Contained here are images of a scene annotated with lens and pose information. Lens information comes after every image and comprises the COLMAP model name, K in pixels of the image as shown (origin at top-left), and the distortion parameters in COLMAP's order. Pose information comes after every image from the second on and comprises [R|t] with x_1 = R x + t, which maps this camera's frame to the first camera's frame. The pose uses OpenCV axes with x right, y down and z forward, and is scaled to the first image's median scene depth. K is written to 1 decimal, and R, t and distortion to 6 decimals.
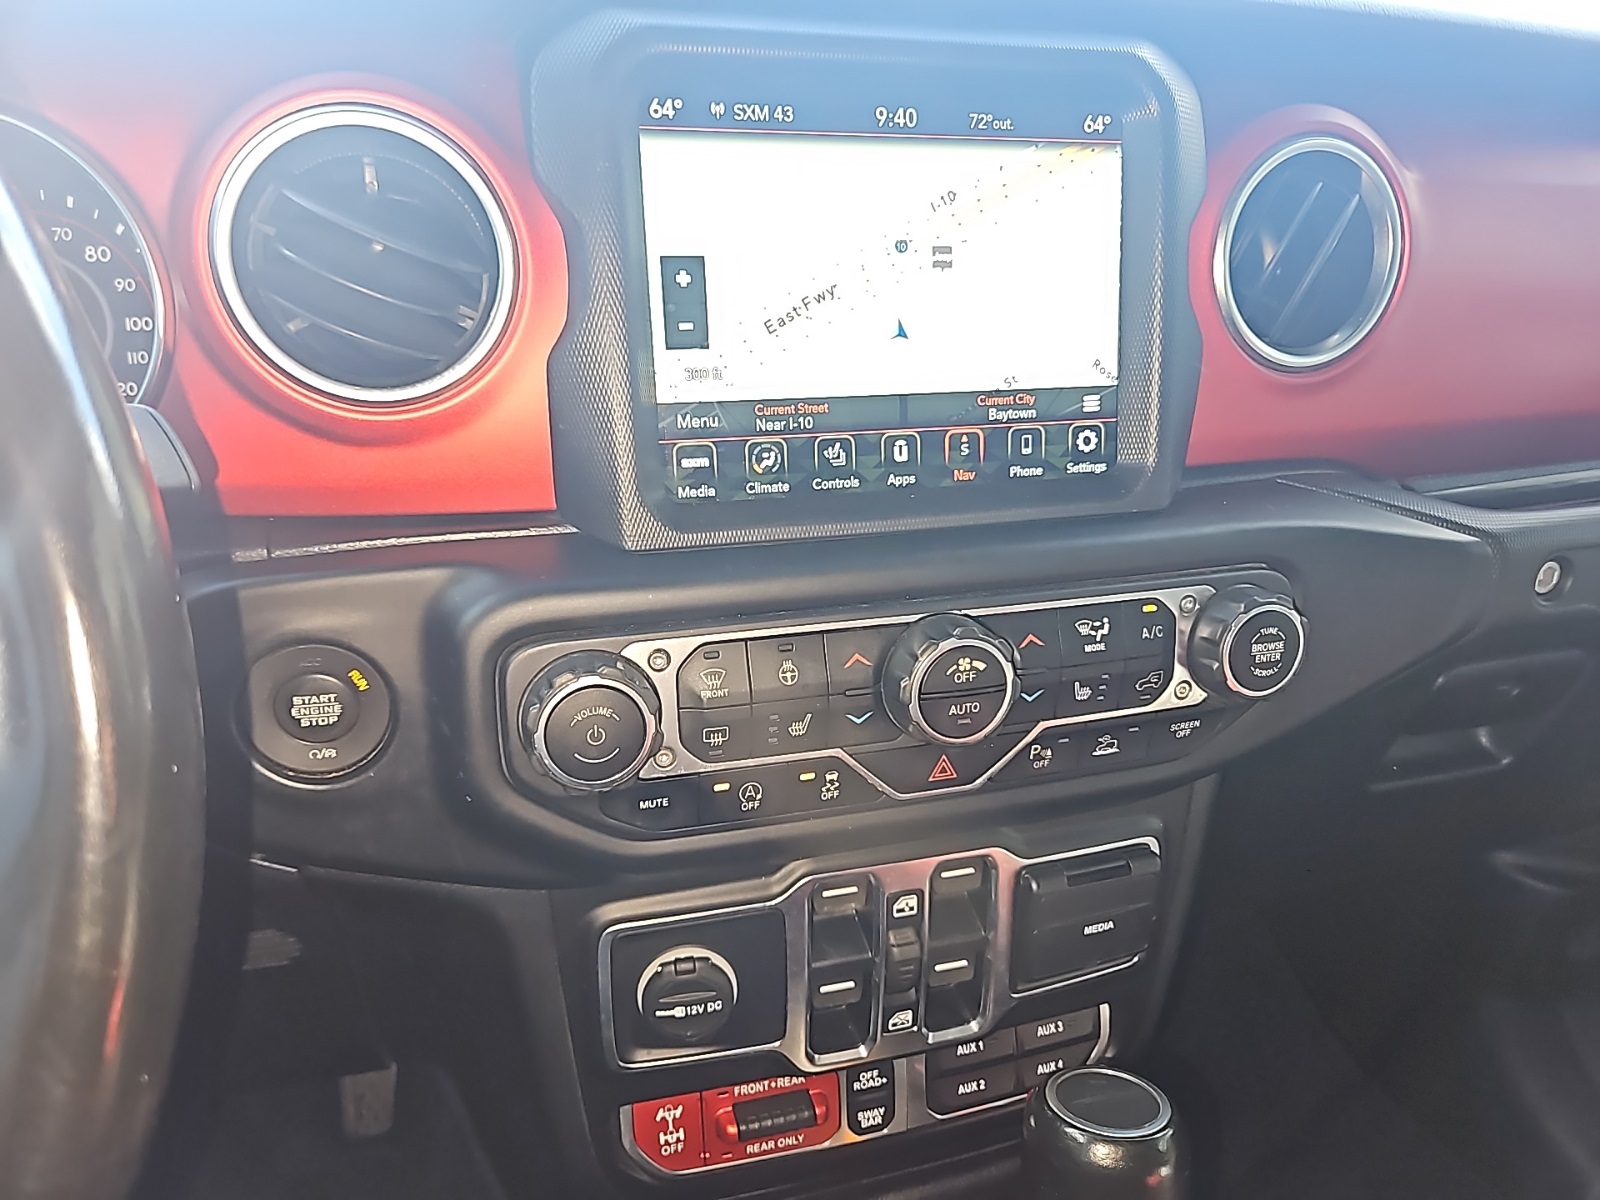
lens RADIAL K [[1075.8, 0, 797.0], [0, 1075.8, 602.2], [0, 0, 1]] dist [0.033599, -0.027091]
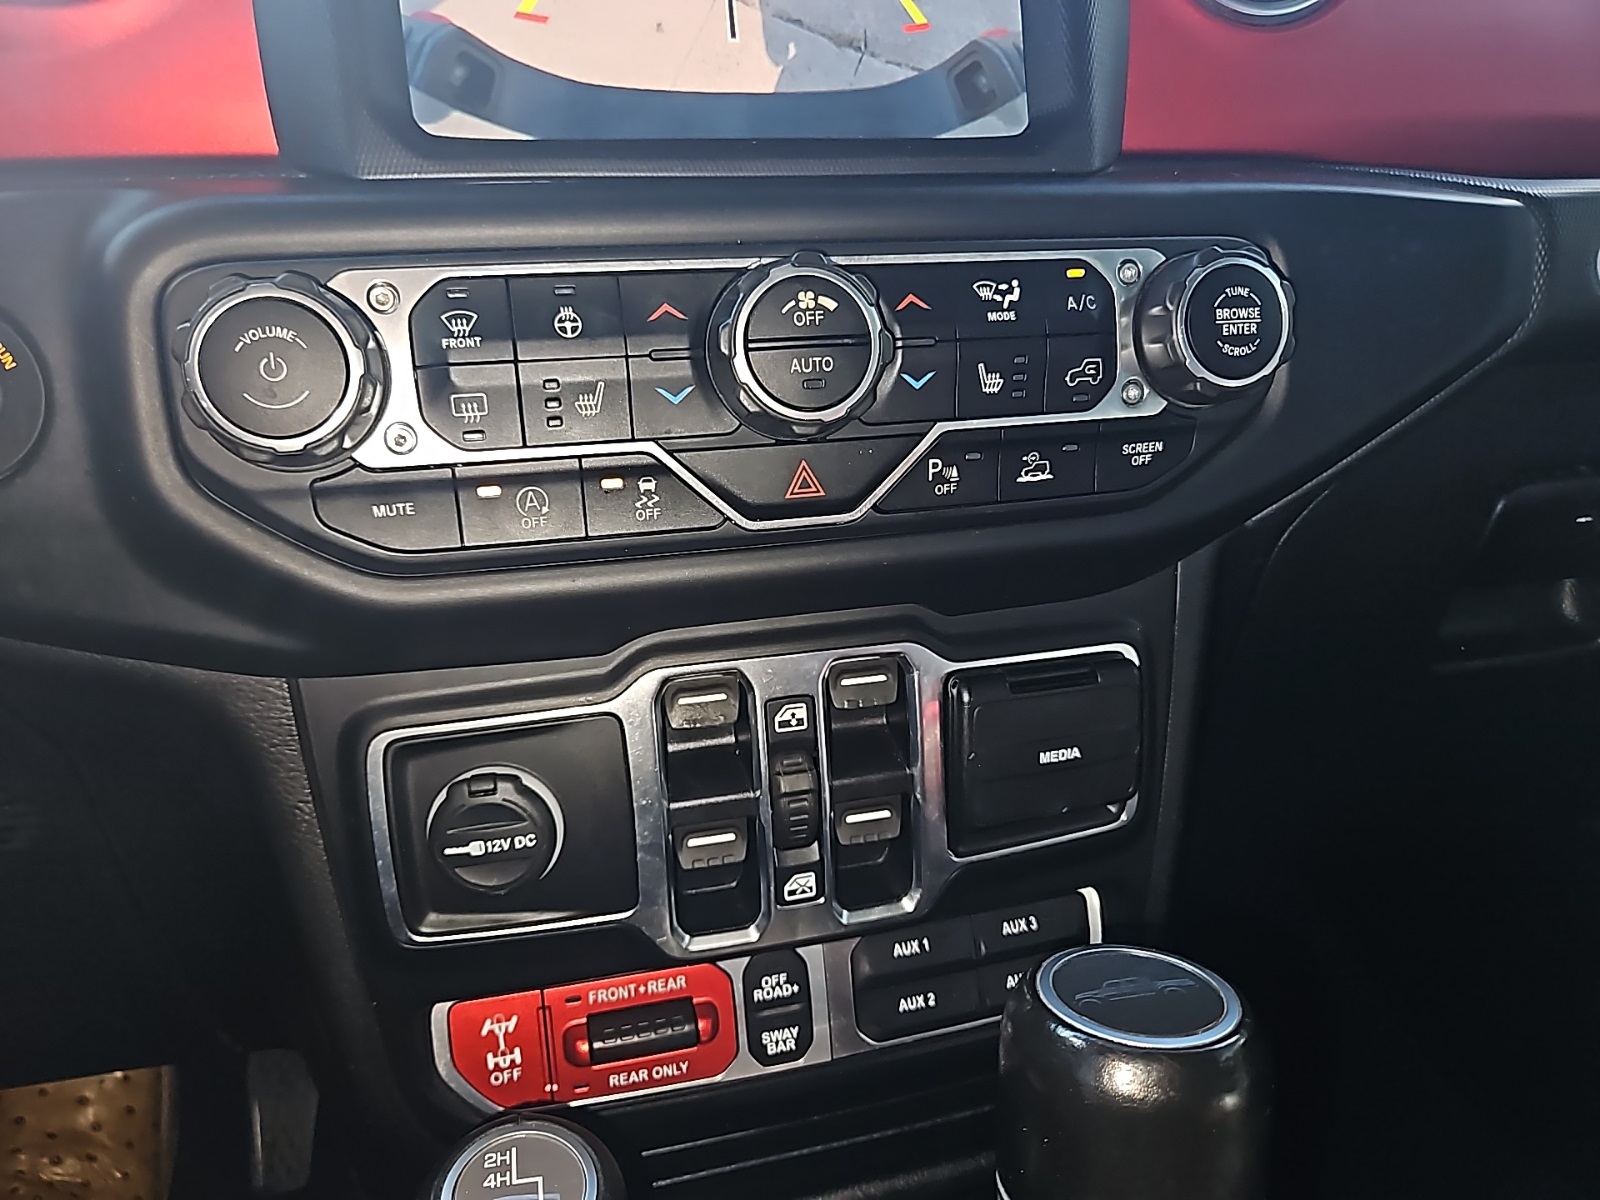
lens RADIAL K [[1075.8, 0, 808.5], [0, 1075.8, 599.9], [0, 0, 1]] dist [0.033599, -0.027091]
pose [[0.997919, -0.044102, -0.047046, 0.152830], [0.038399, 0.992519, -0.115898, 0.289563], [0.051805, 0.113851, 0.992146, 0.244915]]
